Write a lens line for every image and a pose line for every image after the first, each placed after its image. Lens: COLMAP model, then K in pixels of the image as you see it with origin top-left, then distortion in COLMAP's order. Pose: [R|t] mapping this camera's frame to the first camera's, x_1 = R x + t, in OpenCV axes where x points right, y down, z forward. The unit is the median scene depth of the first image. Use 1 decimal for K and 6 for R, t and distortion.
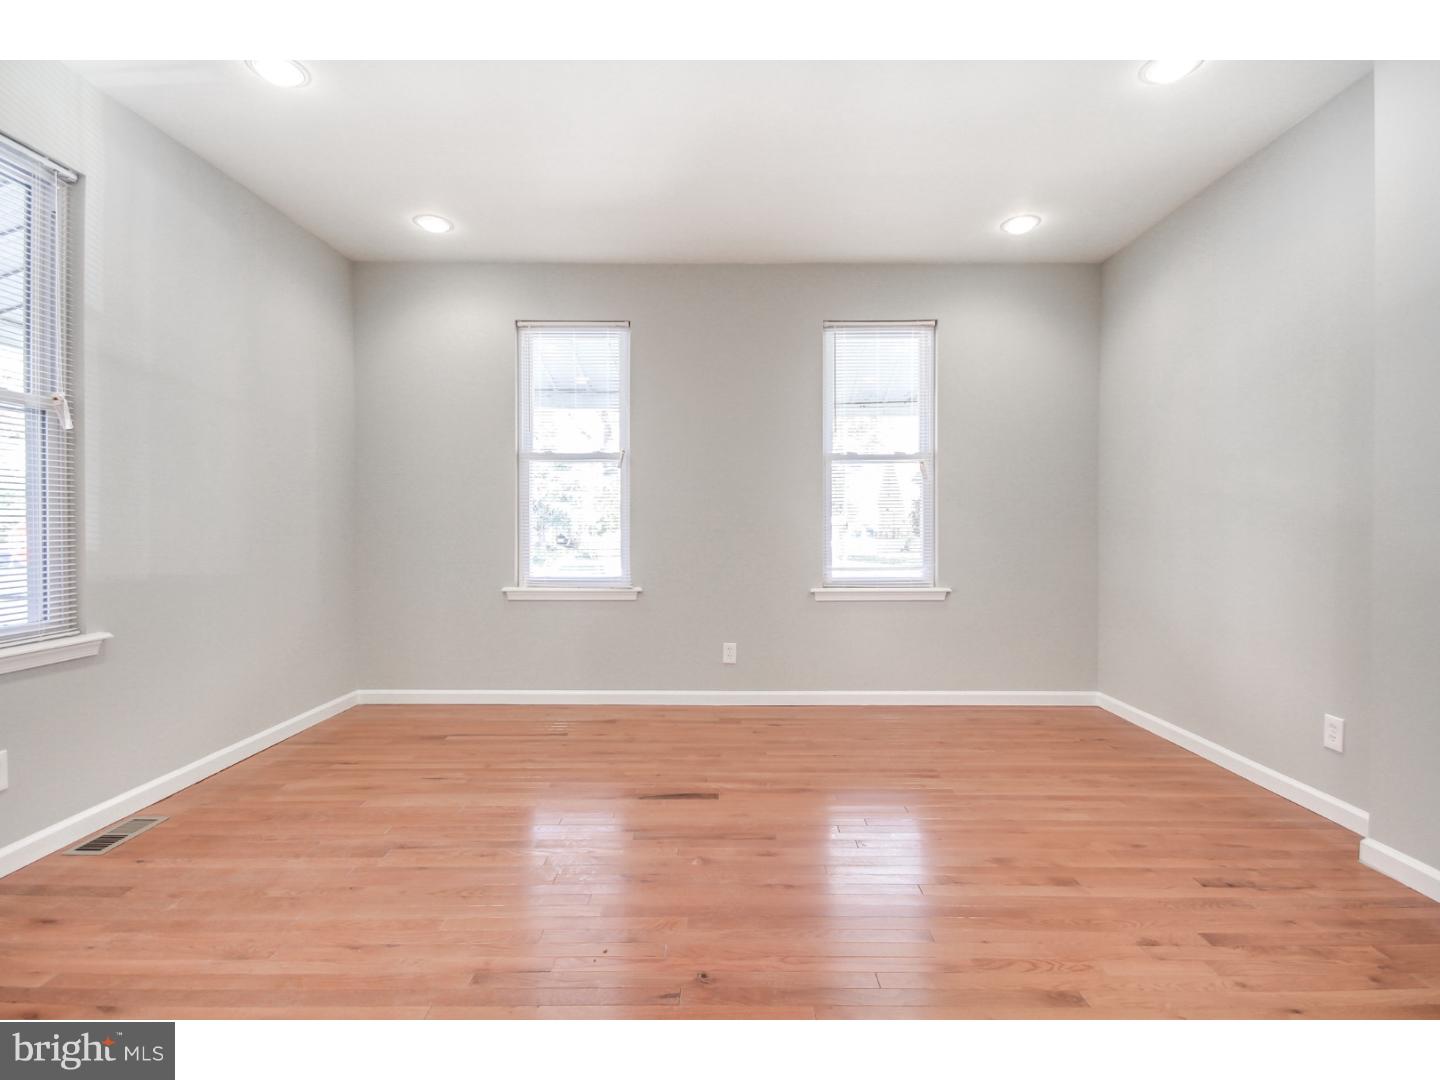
lens RADIAL K [[681.5, 0, 717.0], [0, 681.5, 532.1], [0, 0, 1]] dist [0.000777, -0.000556]
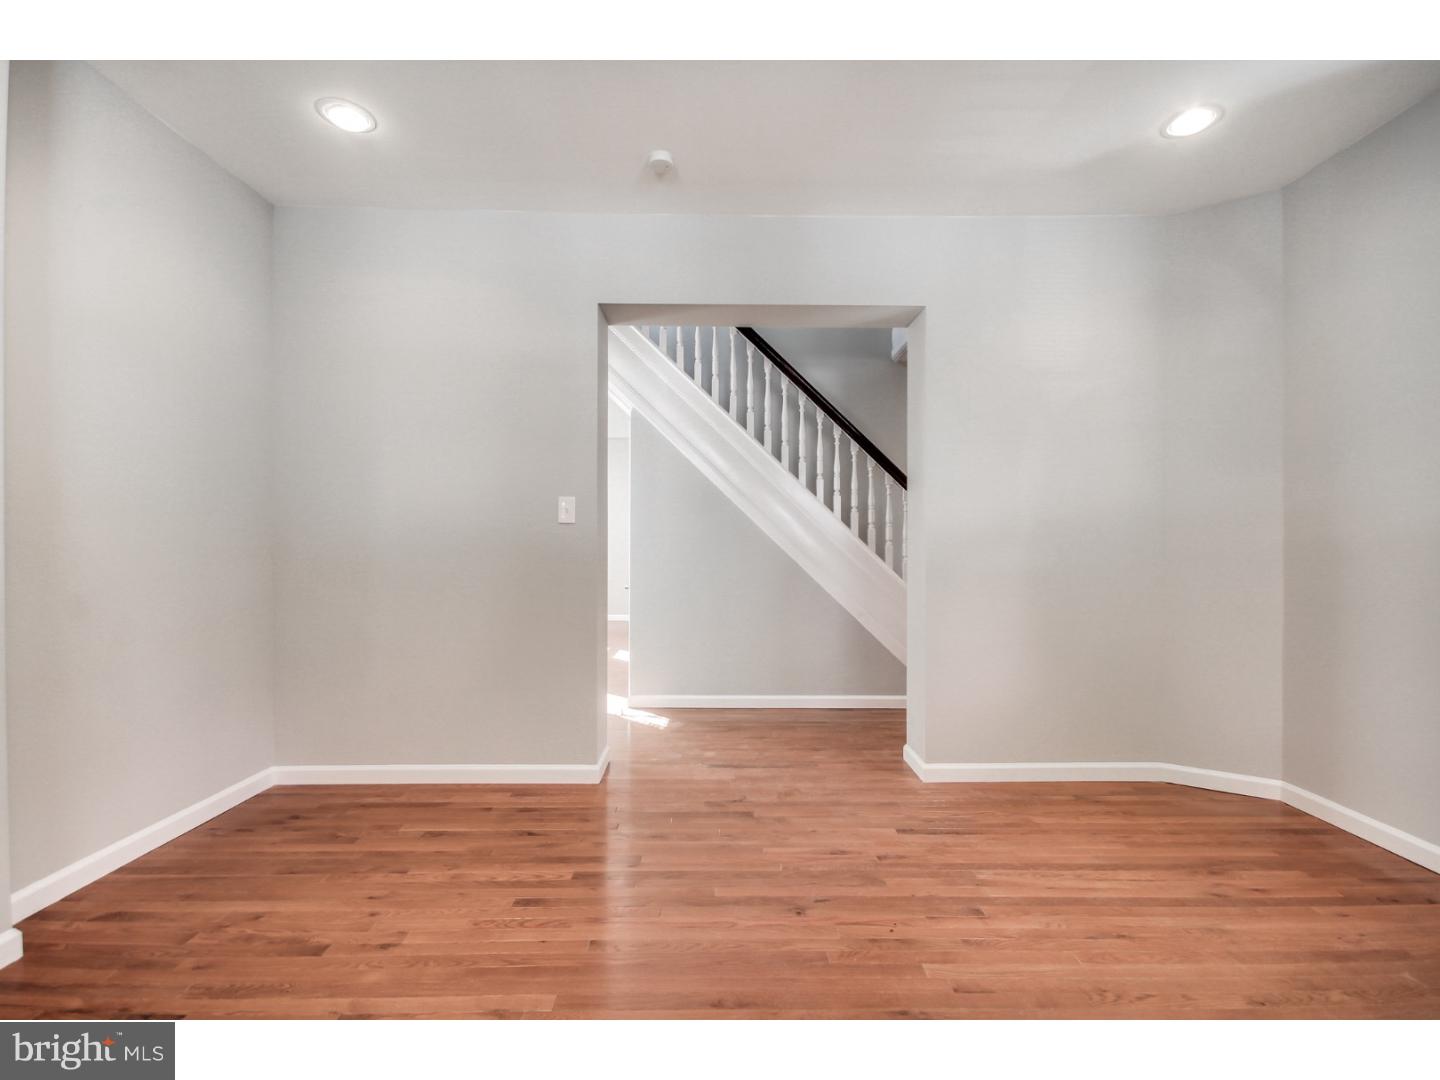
lens RADIAL K [[681.5, 0, 717.0], [0, 681.5, 532.1], [0, 0, 1]] dist [0.000777, -0.000556]
pose [[-0.999944, -0.000126, -0.010581, 0.133798], [0.000033, 0.999888, -0.014993, -0.024479], [0.010582, -0.014992, -0.999832, 2.103121]]
